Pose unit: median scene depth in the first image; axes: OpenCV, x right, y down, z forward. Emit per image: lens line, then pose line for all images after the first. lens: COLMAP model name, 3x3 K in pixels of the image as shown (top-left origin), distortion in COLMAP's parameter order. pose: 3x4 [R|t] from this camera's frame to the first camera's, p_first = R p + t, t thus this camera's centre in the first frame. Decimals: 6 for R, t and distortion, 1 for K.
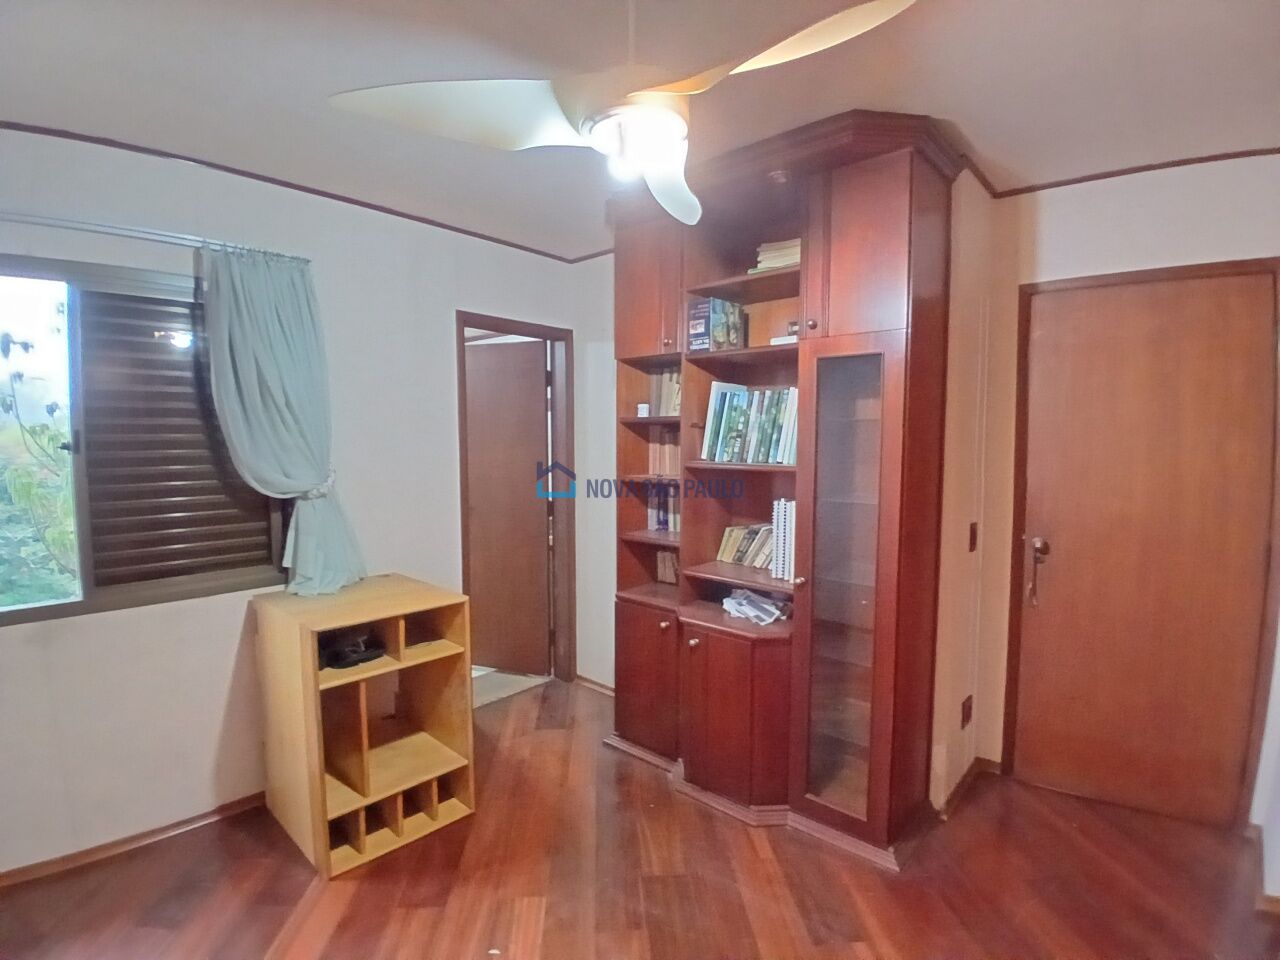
lens RADIAL K [[636.1, 0, 640.0], [0, 636.1, 480.0], [0, 0, 1]] dist [0.001933, -0.042921]
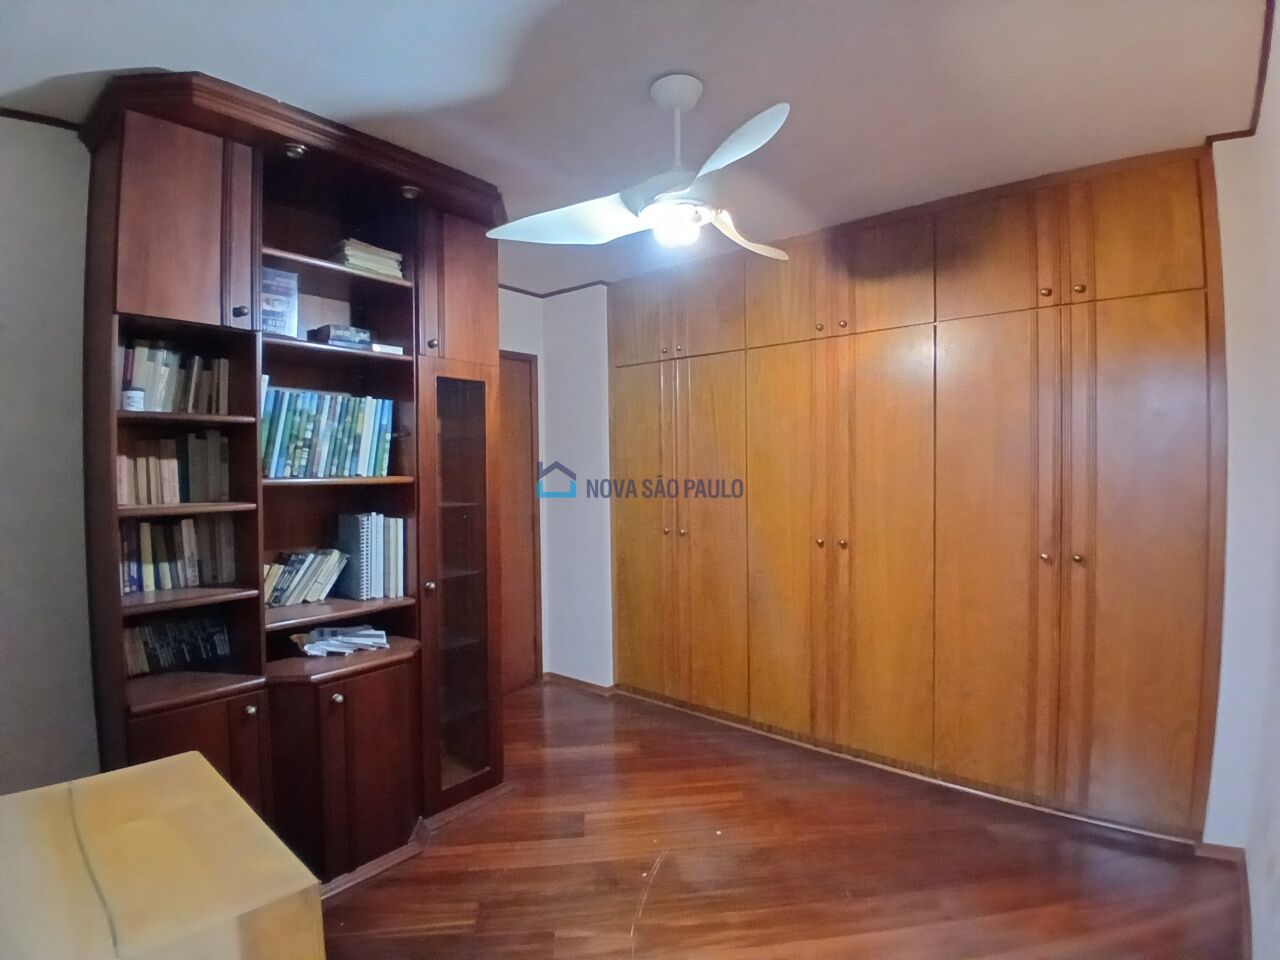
lens RADIAL K [[636.1, 0, 640.0], [0, 636.1, 480.0], [0, 0, 1]] dist [0.001933, -0.042921]
pose [[-0.041933, -0.019205, 0.998936, -0.707851], [0.075717, 0.996879, 0.022343, -0.010022], [-0.996247, 0.076573, -0.040348, 0.611528]]
